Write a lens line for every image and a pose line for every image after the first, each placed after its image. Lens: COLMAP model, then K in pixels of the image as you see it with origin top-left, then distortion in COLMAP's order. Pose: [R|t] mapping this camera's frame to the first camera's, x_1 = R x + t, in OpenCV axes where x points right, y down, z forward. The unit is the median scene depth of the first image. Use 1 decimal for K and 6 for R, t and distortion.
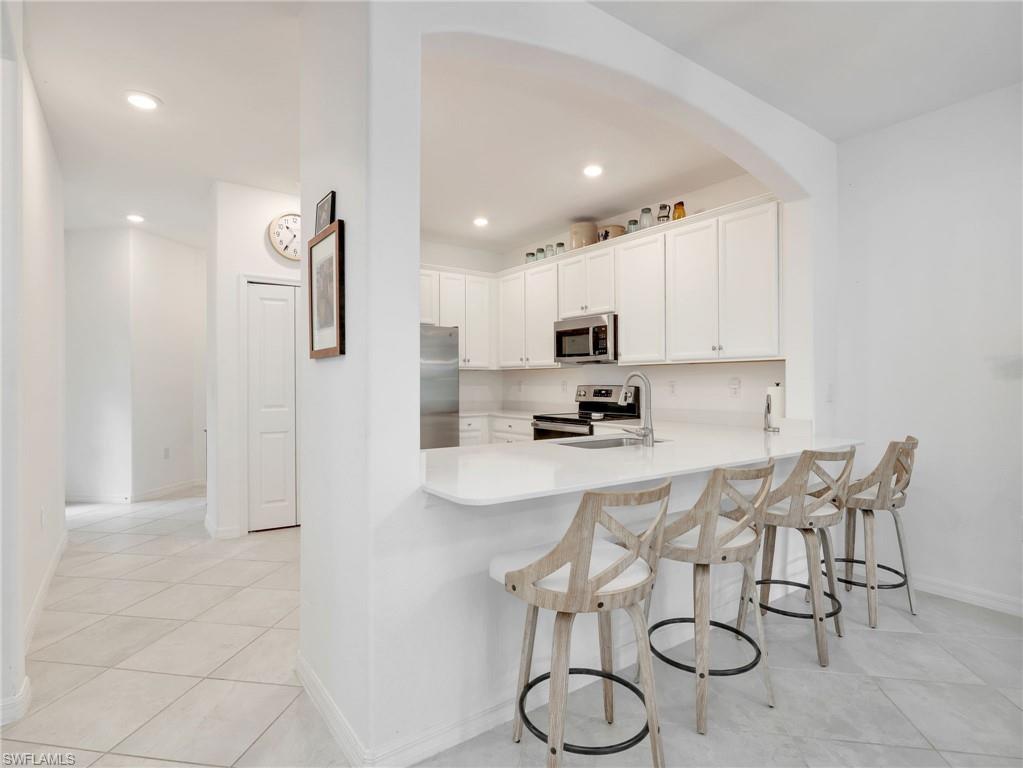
lens RADIAL K [[543.5, 0, 506.8], [0, 543.5, 382.2], [0, 0, 1]] dist [-0.006850, 0.002335]
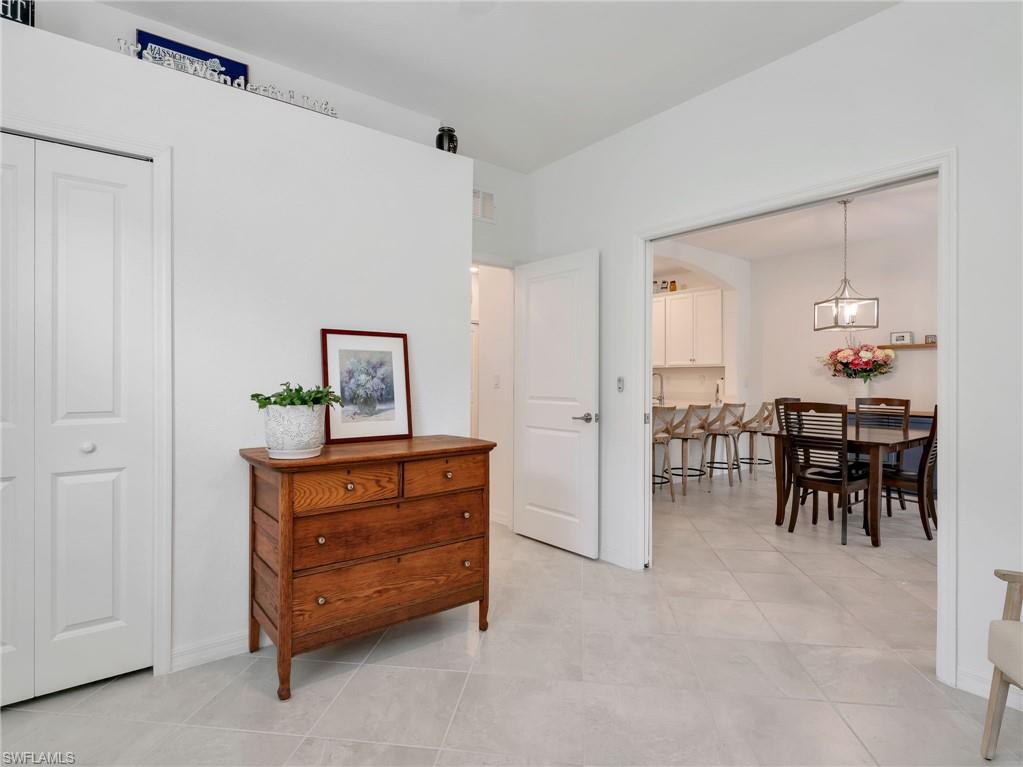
lens RADIAL K [[543.5, 0, 505.4], [0, 543.5, 373.0], [0, 0, 1]] dist [-0.006850, 0.002335]
pose [[0.999469, 0.010205, 0.030955, -0.281180], [-0.009854, 0.999885, -0.011488, 0.010610], [-0.031068, 0.011177, 0.999455, -0.759469]]
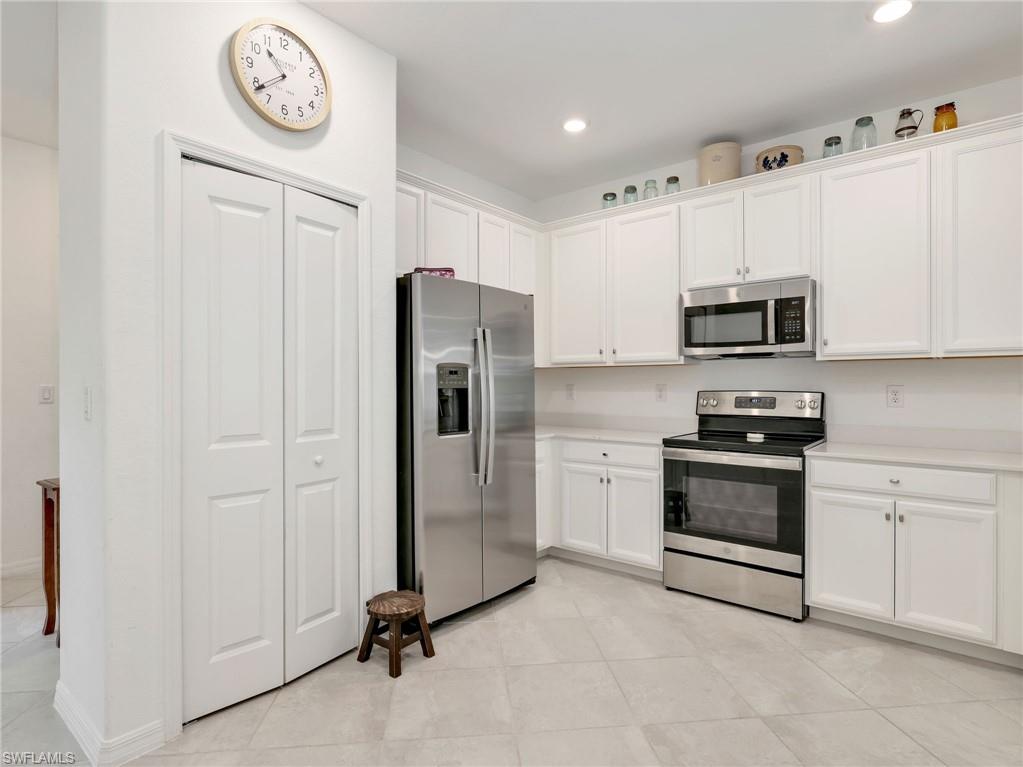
lens RADIAL K [[543.5, 0, 508.7], [0, 543.5, 386.1], [0, 0, 1]] dist [-0.006850, 0.002335]
pose [[0.965865, 0.002242, 0.259037, -0.306154], [-0.002500, 0.999997, 0.000667, 0.000101], [-0.259035, -0.001292, 0.965867, 0.465761]]
